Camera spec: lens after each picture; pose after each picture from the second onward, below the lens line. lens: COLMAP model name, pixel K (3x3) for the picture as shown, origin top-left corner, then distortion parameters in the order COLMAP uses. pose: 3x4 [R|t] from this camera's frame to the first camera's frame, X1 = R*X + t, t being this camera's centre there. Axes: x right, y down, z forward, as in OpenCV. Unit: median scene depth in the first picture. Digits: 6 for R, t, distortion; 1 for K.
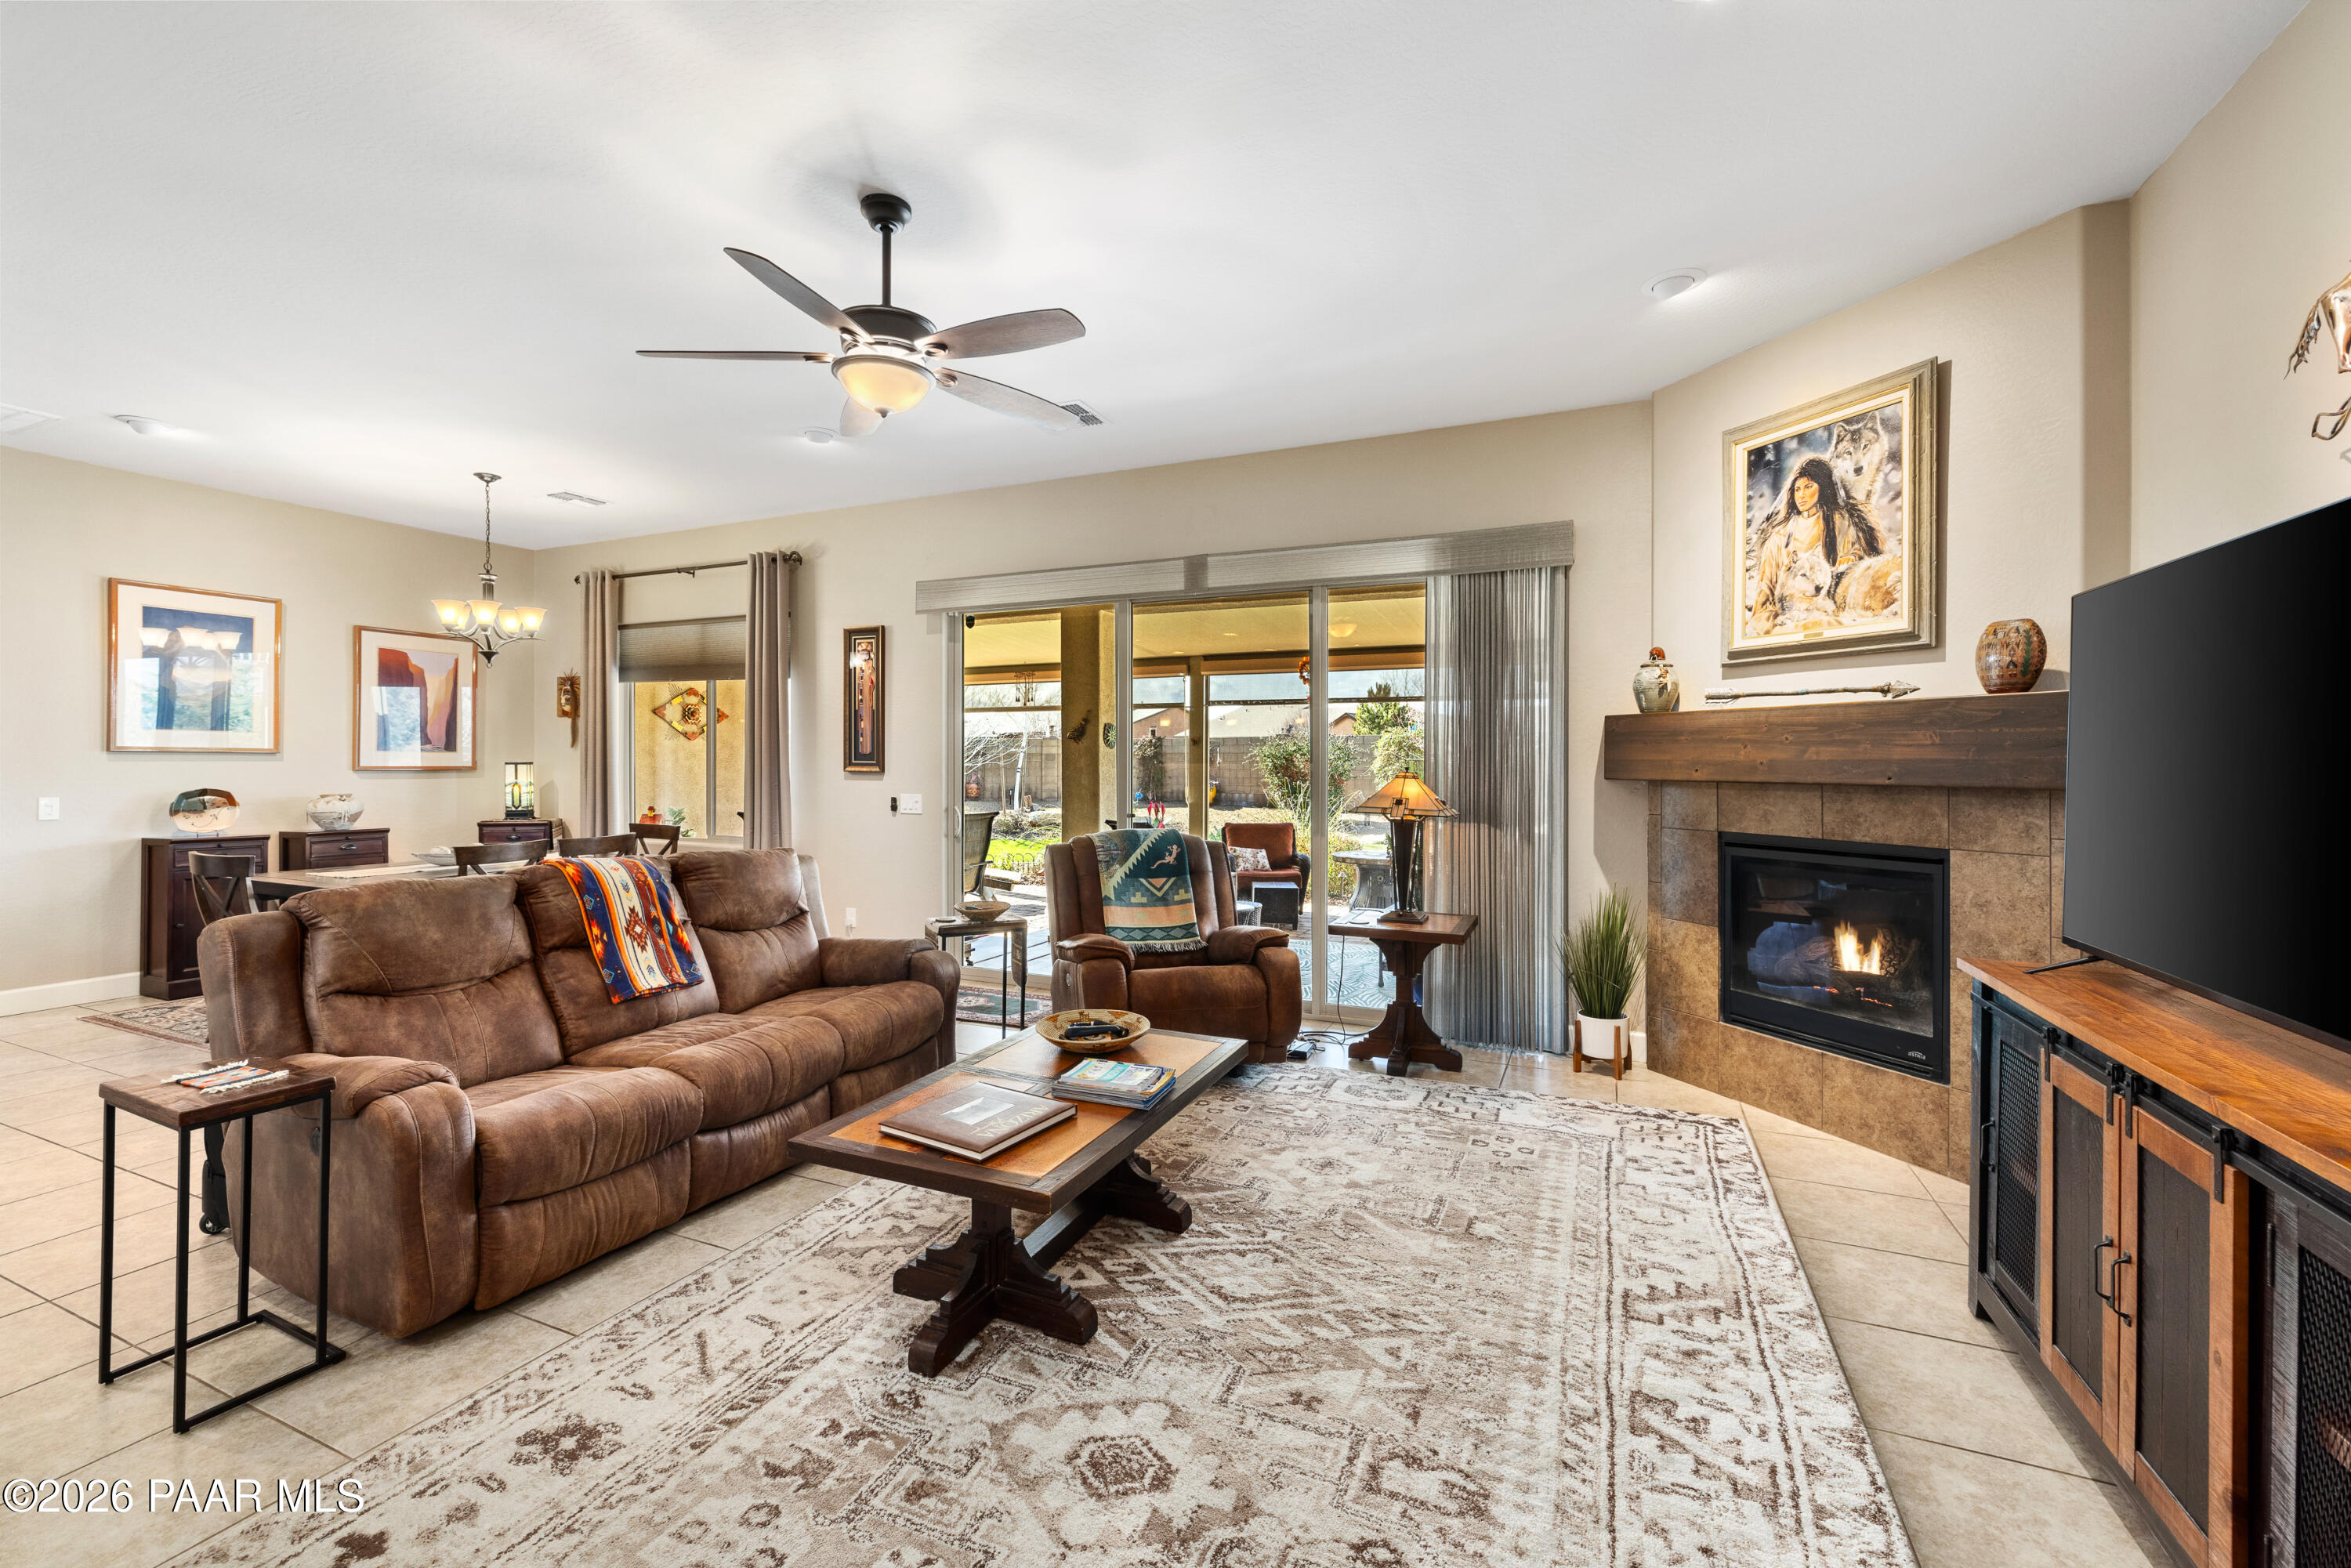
lens RADIAL K [[978.3, 0, 1167.6], [0, 978.3, 768.4], [0, 0, 1]] dist [0.000419, -0.000542]
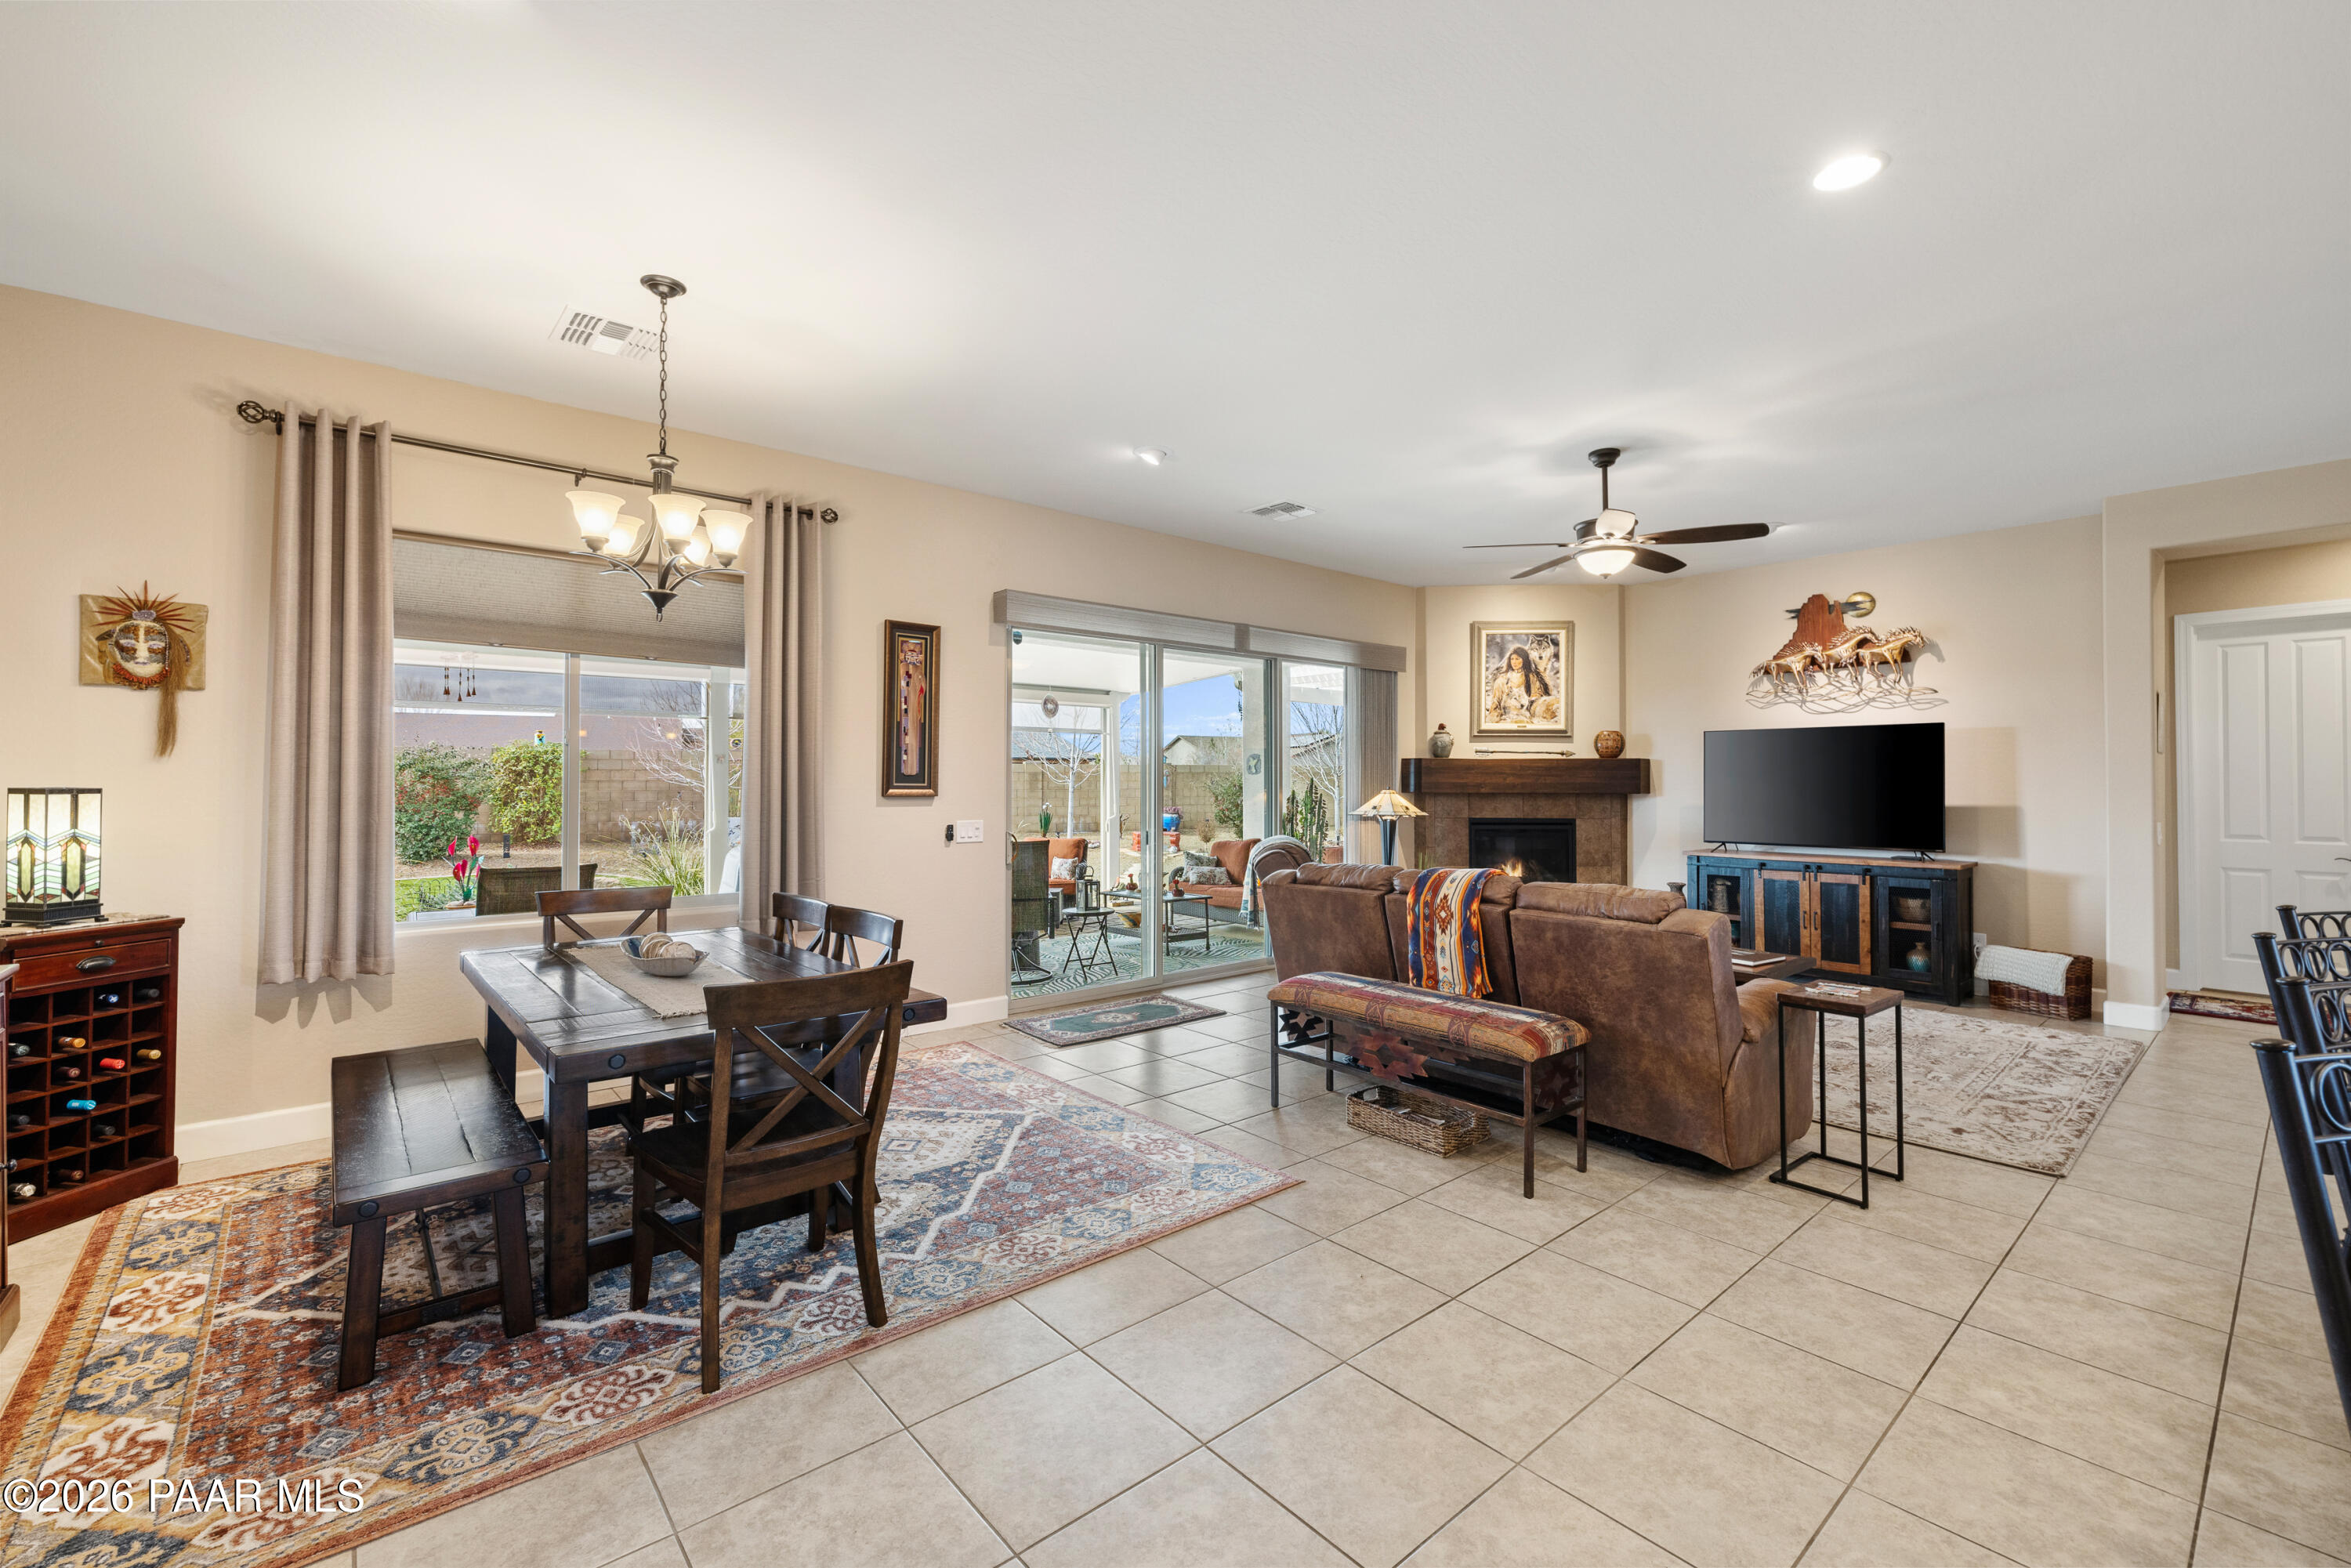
lens RADIAL K [[978.3, 0, 1174.9], [0, 978.3, 776.7], [0, 0, 1]] dist [0.000419, -0.000542]
pose [[0.424898, 0.003318, 0.905235, -1.756614], [0.004974, 0.999970, -0.006000, -0.013209], [-0.905227, 0.007052, 0.424869, 0.799352]]
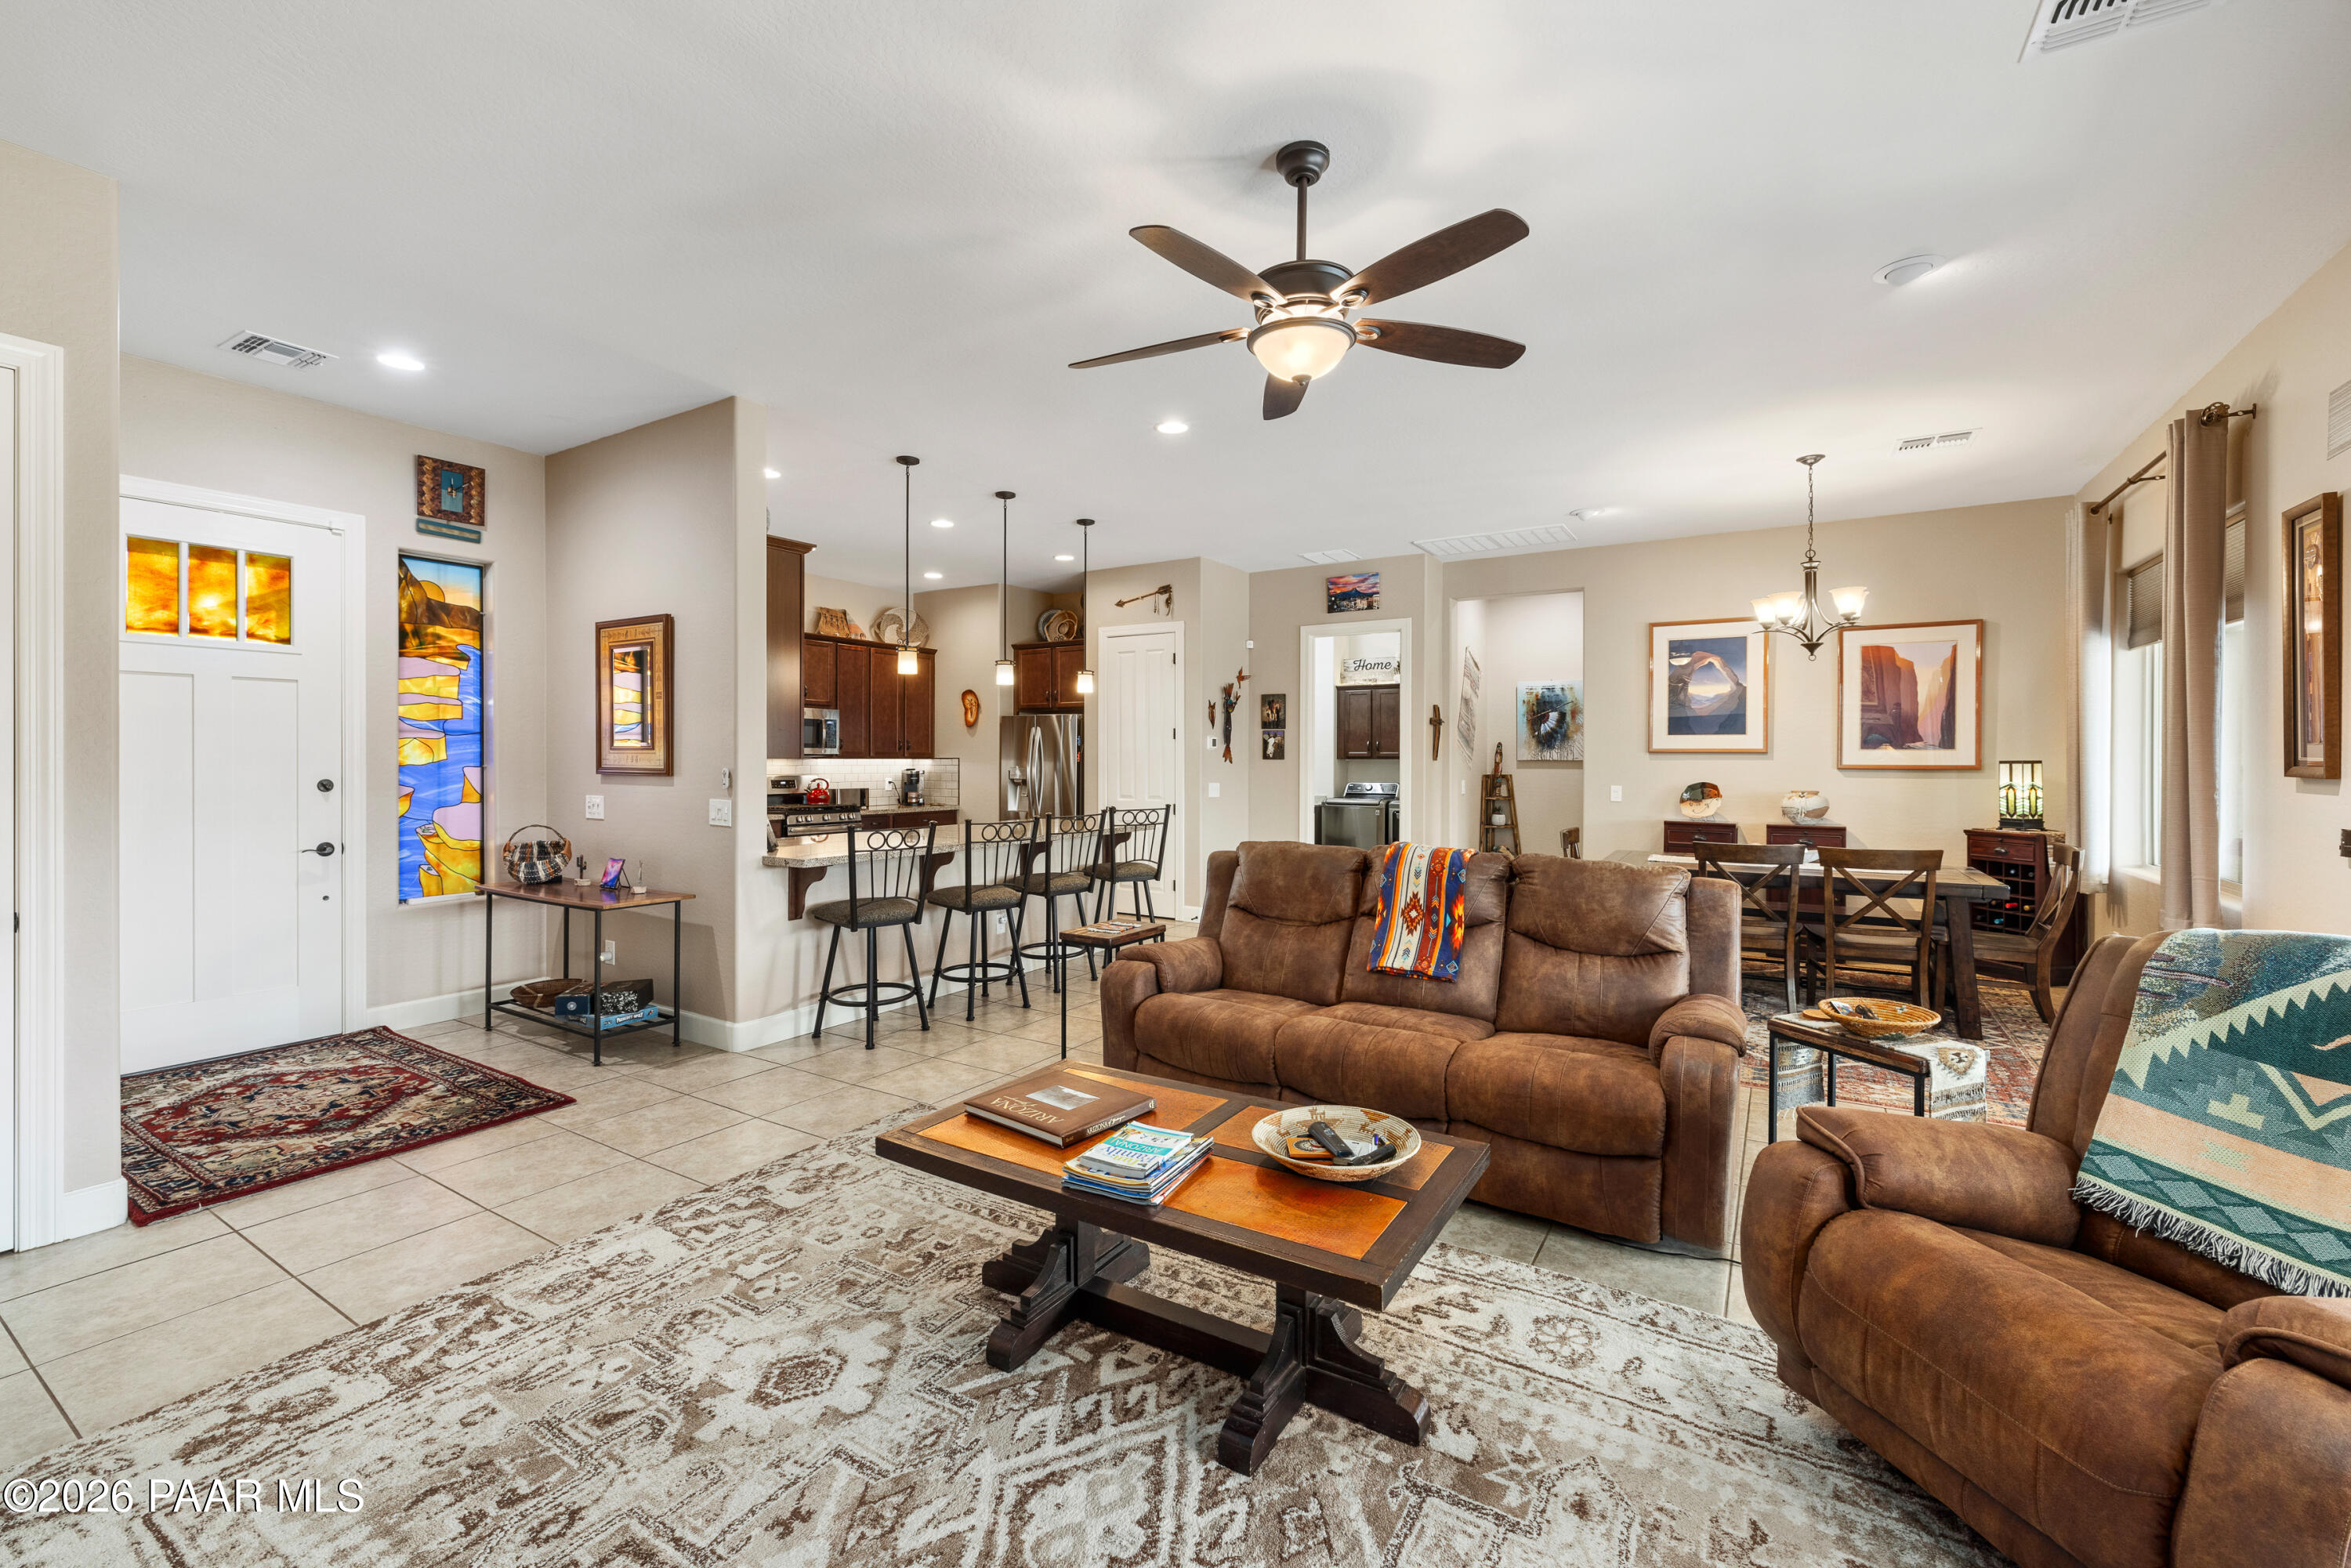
lens RADIAL K [[978.3, 0, 1167.0], [0, 978.3, 767.7], [0, 0, 1]] dist [0.000419, -0.000542]
pose [[-0.139524, 0.005577, -0.990203, 0.537895], [-0.007069, 0.999953, 0.006628, -0.002028], [0.990193, 0.007924, -0.139478, 0.837816]]
